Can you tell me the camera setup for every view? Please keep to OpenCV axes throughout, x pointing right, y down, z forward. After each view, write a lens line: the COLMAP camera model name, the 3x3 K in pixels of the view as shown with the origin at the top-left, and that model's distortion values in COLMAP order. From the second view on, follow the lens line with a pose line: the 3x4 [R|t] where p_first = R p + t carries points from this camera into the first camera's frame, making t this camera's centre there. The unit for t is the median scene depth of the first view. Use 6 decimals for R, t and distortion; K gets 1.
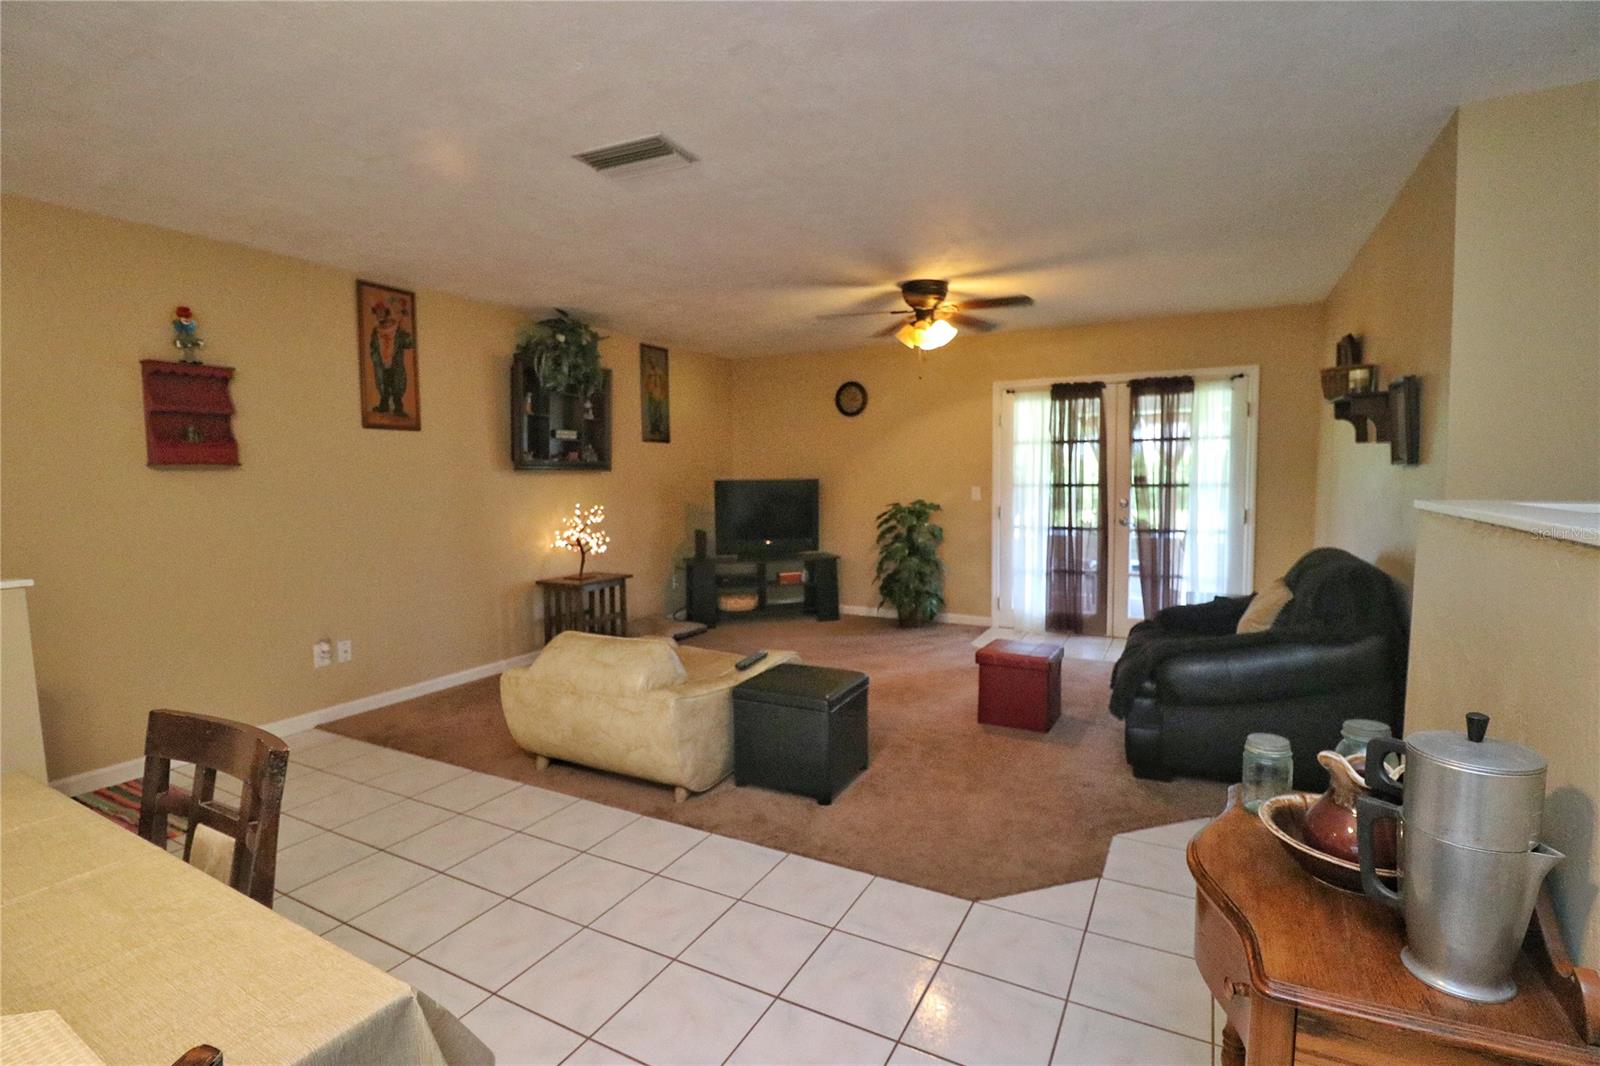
lens RADIAL K [[745.9, 0, 795.9], [0, 745.9, 535.6], [0, 0, 1]] dist [-0.004478, -0.009246]
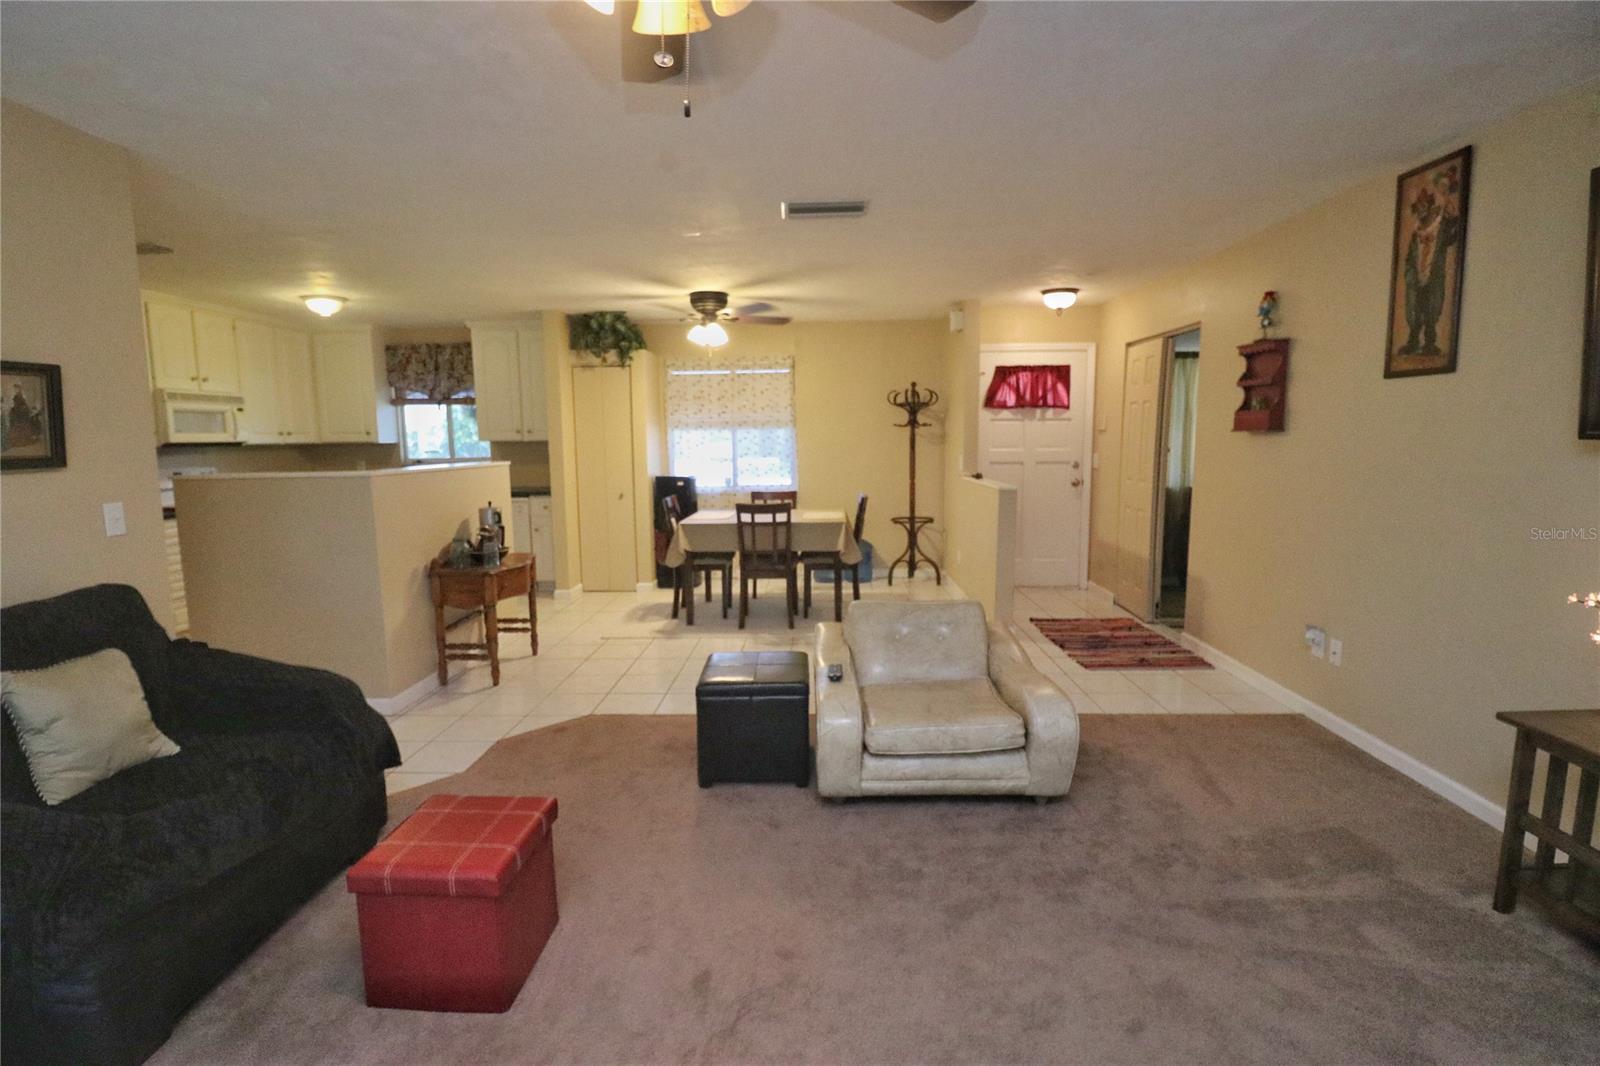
lens RADIAL K [[745.9, 0, 798.3], [0, 745.9, 523.9], [0, 0, 1]] dist [-0.004478, -0.009246]
pose [[-0.892685, 0.075470, -0.444318, 0.239125], [-0.013873, 0.980811, 0.194469, -0.115371], [0.450468, 0.179764, -0.874507, 1.176089]]
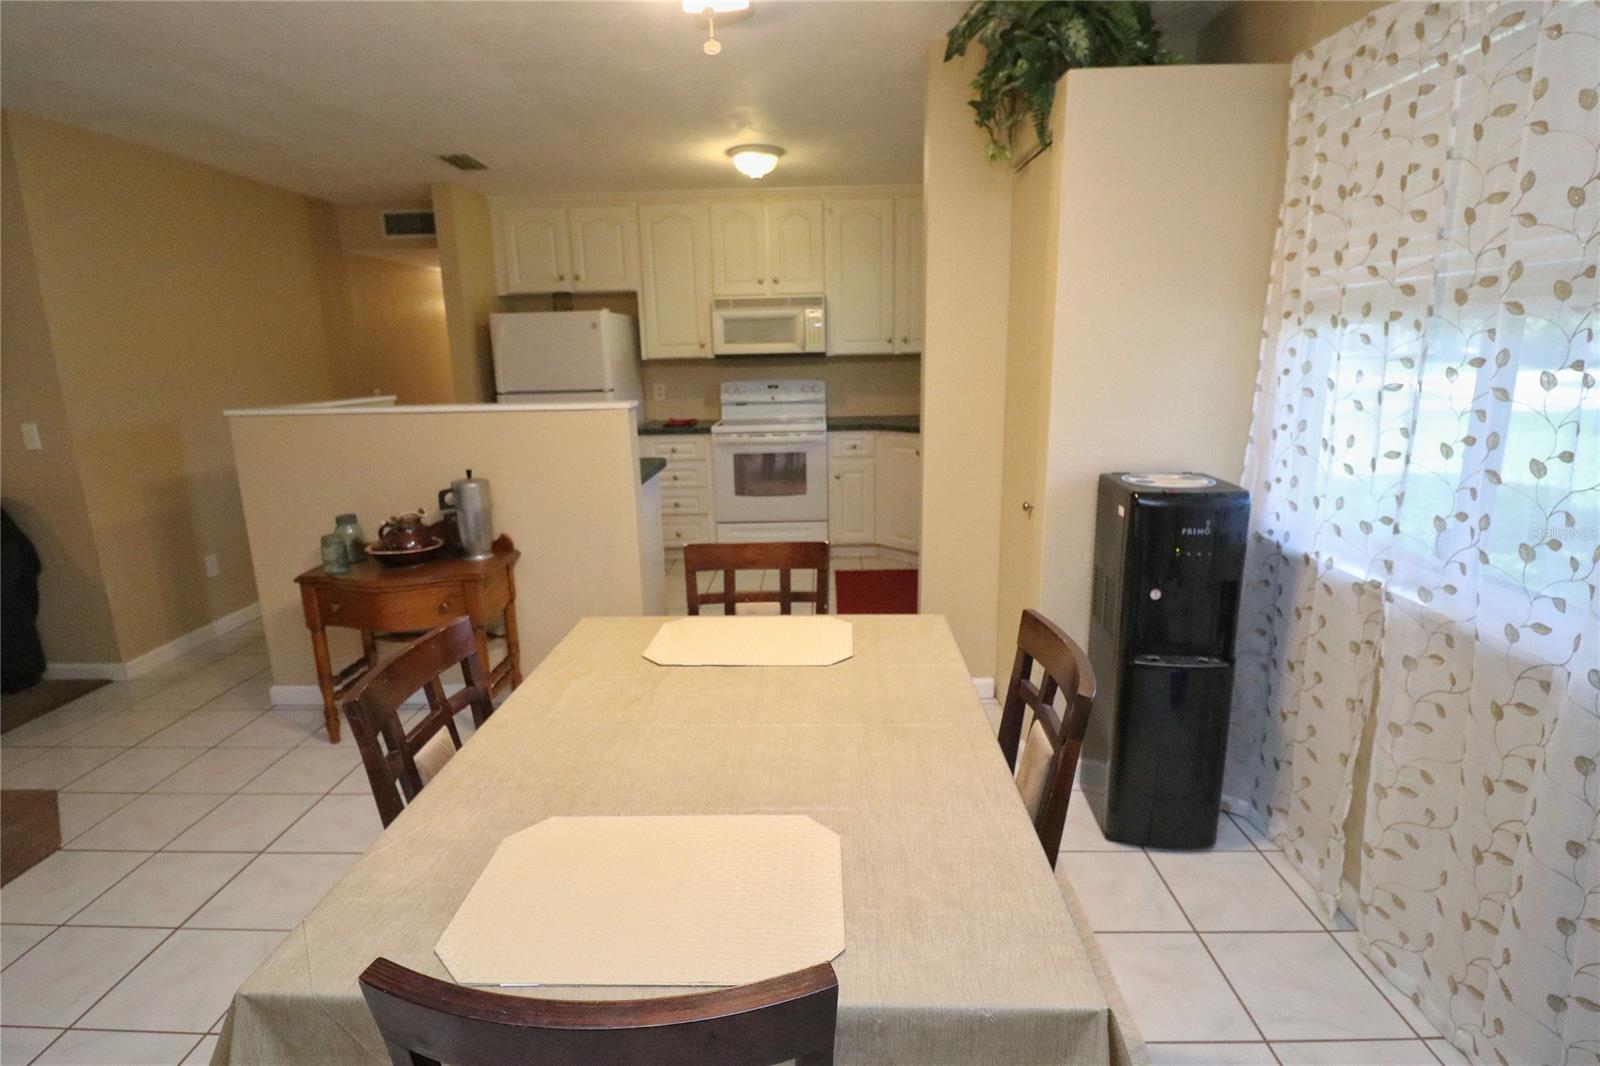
lens RADIAL K [[788.7, 0, 807.2], [0, 788.7, 530.6], [0, 0, 1]] dist [-0.021244, -0.002875]
pose [[-0.465459, -0.177525, 0.867083, -0.474756], [0.097155, 0.963509, 0.249421, -0.034237], [-0.879721, 0.200336, -0.431226, 0.218423]]
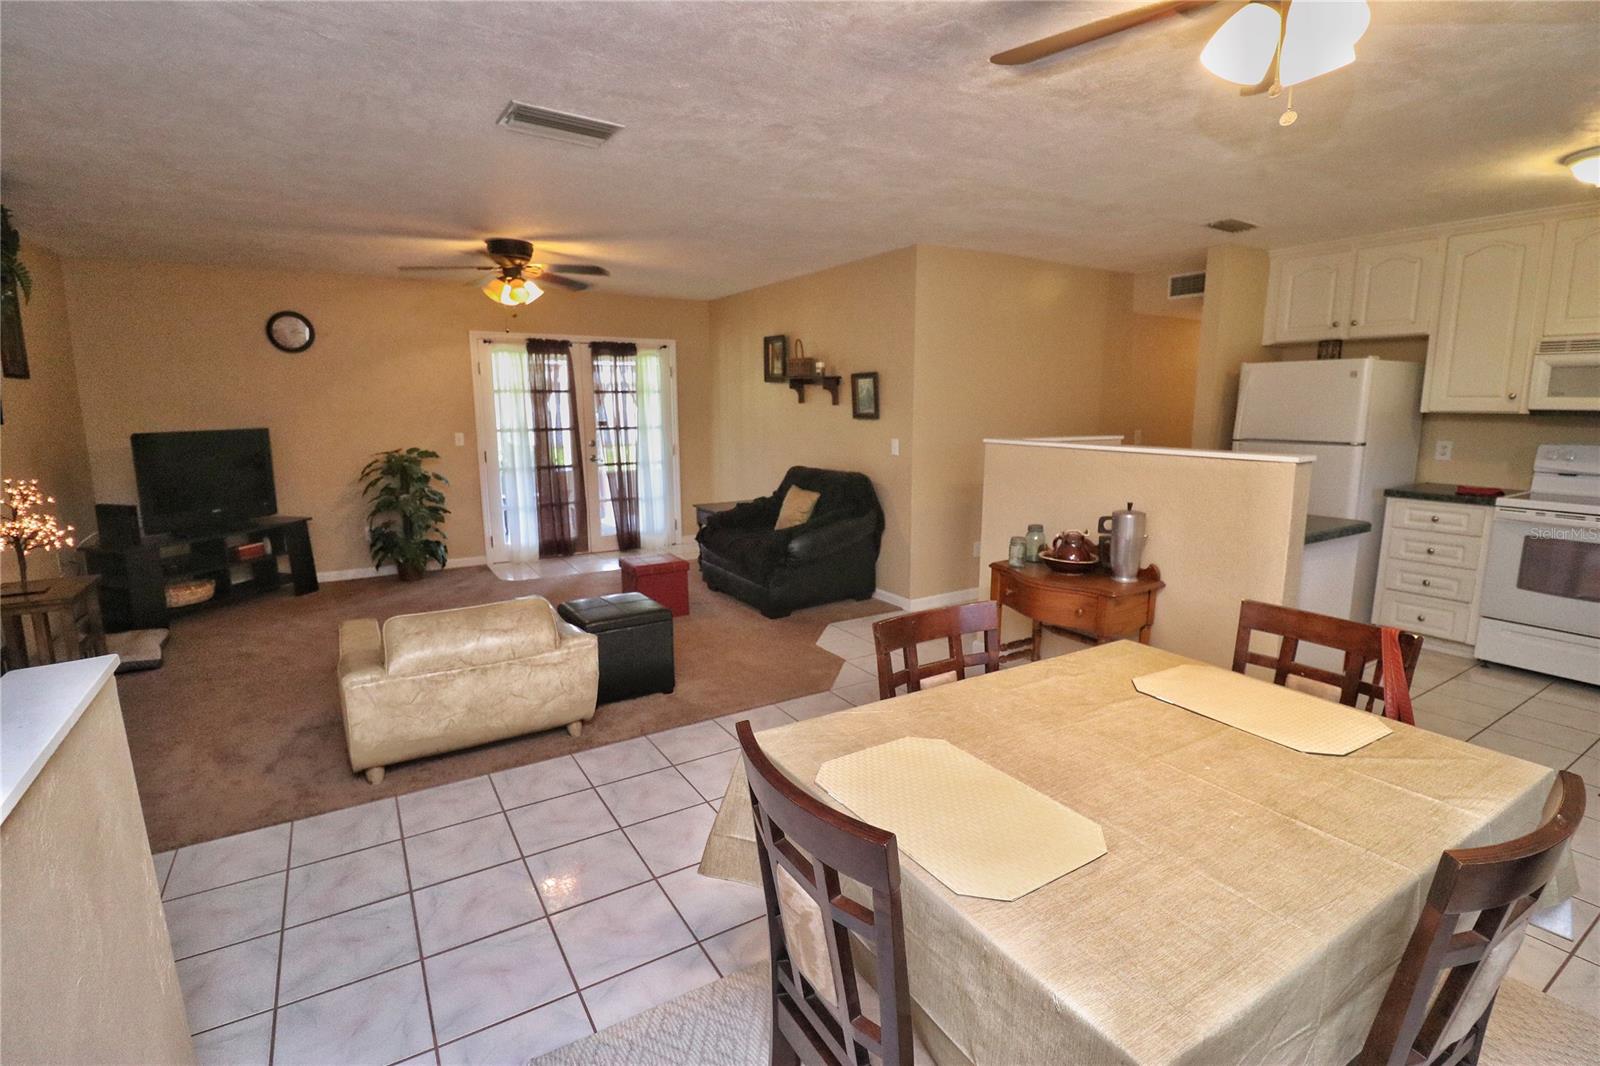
lens RADIAL K [[745.9, 0, 805.2], [0, 745.9, 525.5], [0, 0, 1]] dist [-0.004478, -0.009246]
pose [[0.492535, -0.131186, 0.860349, -0.531617], [0.067298, 0.991355, 0.112635, -0.027932], [-0.867687, 0.002424, 0.497105, 0.101712]]
